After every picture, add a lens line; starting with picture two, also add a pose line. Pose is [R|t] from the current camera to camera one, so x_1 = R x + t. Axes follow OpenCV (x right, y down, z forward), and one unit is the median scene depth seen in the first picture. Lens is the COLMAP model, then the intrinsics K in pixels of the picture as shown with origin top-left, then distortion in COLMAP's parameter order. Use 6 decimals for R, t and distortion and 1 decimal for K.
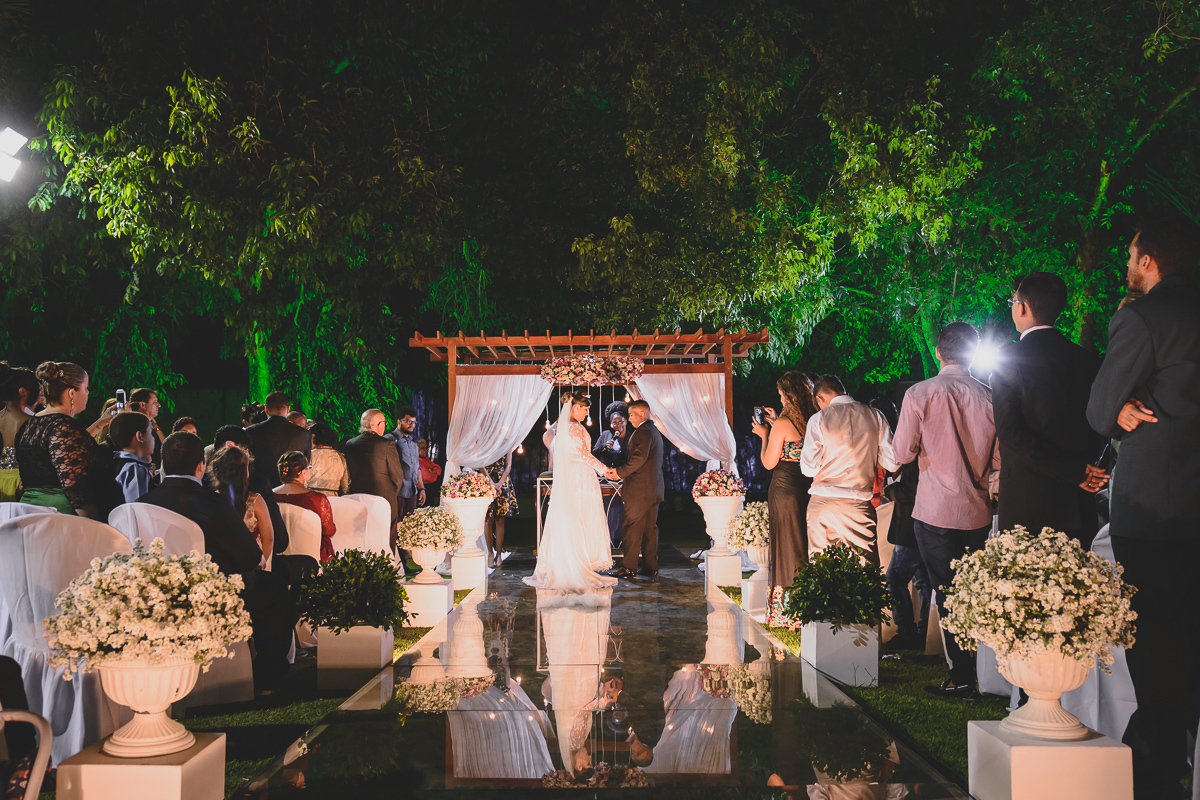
lens RADIAL K [[1002.0, 0, 606.6], [0, 1002.0, 424.9], [0, 0, 1]] dist [-0.002706, 0.001529]
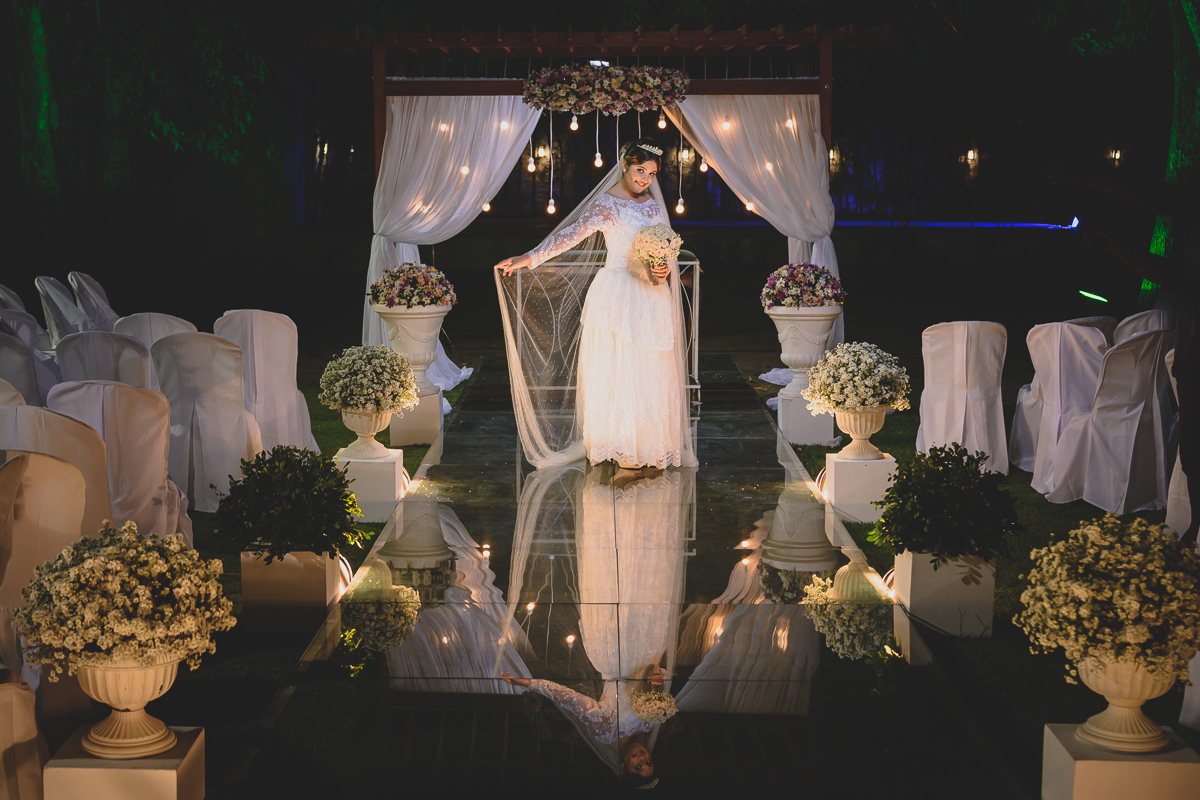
lens RADIAL K [[1790.8, 0, 600.0], [0, 1790.8, 400.0], [0, 0, 1]] dist [-0.003431, 0.032104]
pose [[0.999877, 0.011249, -0.010965, -0.015429], [-0.009089, 0.983580, 0.180244, -0.277123], [0.012813, -0.180122, 0.983561, -0.524432]]
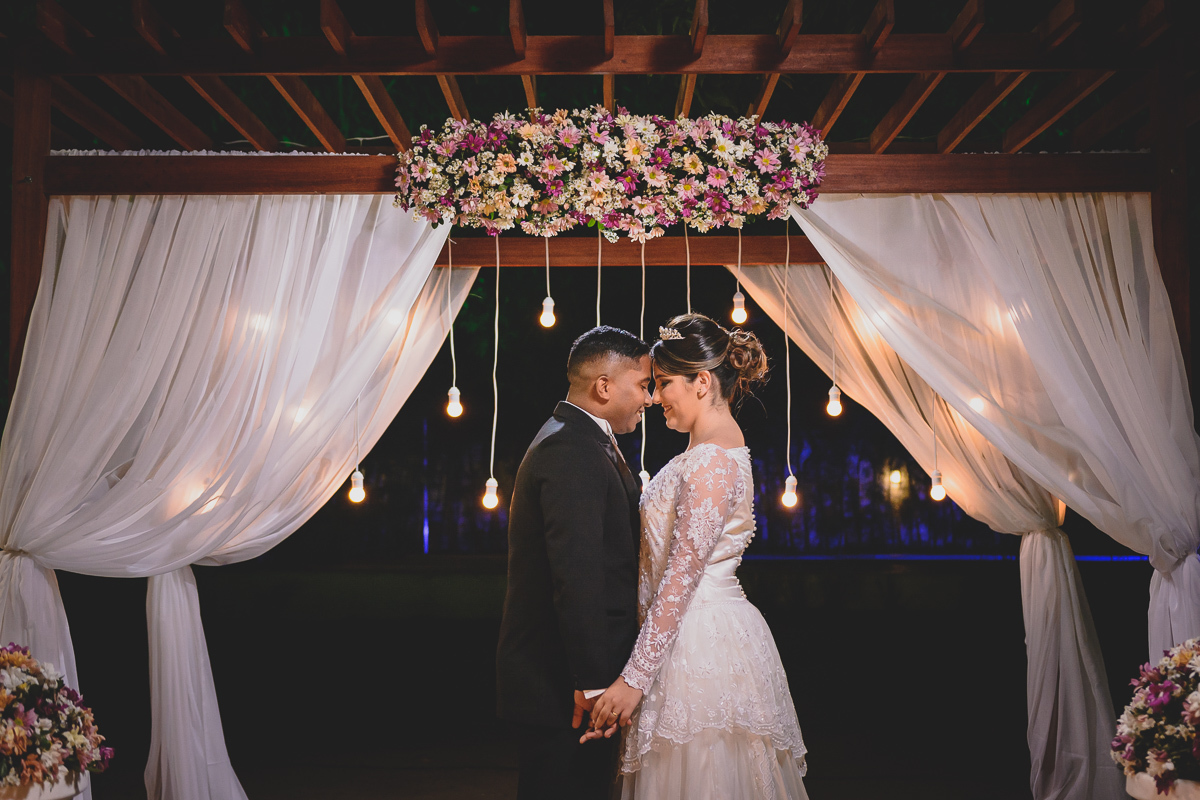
lens RADIAL K [[1811.2, 0, 600.0], [0, 1811.2, 400.0], [0, 0, 1]] dist [-0.025487, 0.024638]
pose [[0.999586, 0.007093, -0.027880, -0.018843], [-0.007291, 0.999949, -0.007023, 0.011438], [0.027828, 0.007224, 0.999587, 2.413684]]
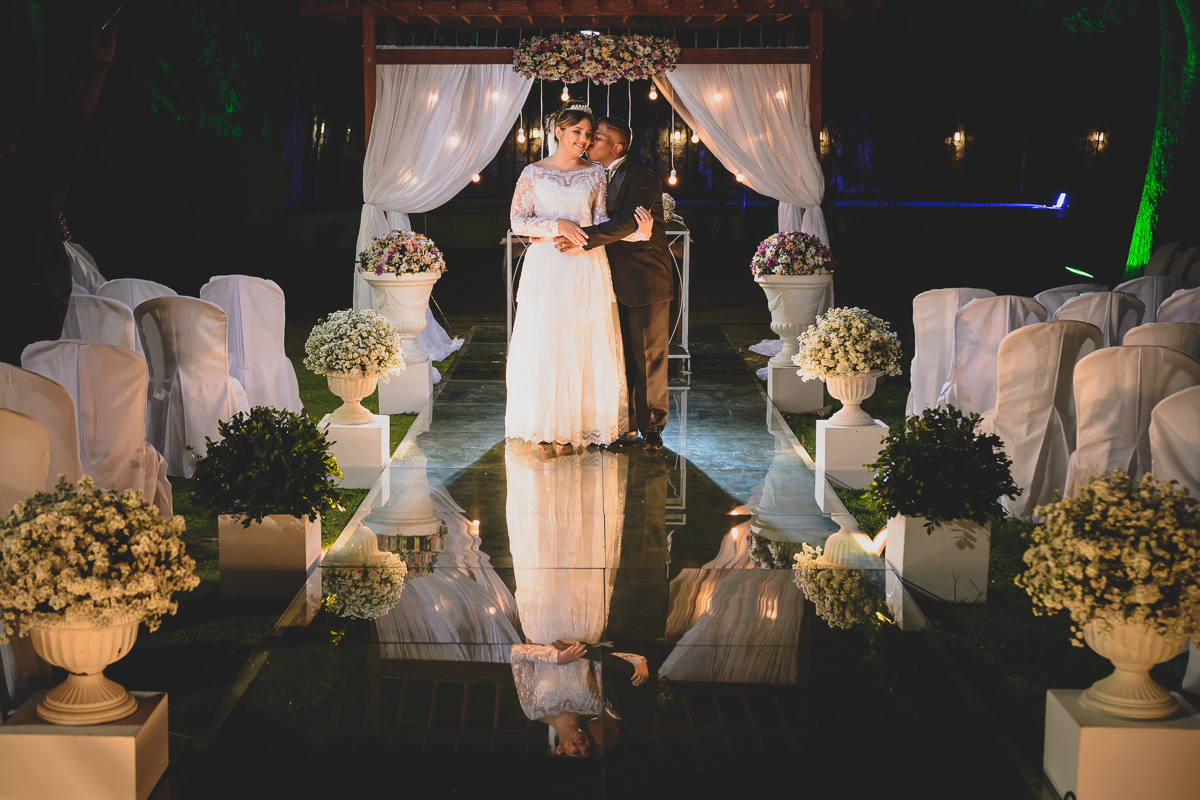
lens RADIAL K [[1745.9, 0, 600.0], [0, 1745.9, 400.0], [0, 0, 1]] dist [0.004043, -0.015050]
pose [[0.999895, 0.012516, -0.007237, -0.006522], [-0.010896, 0.981378, 0.191779, -0.230714], [0.009502, -0.191680, 0.981412, -0.414737]]
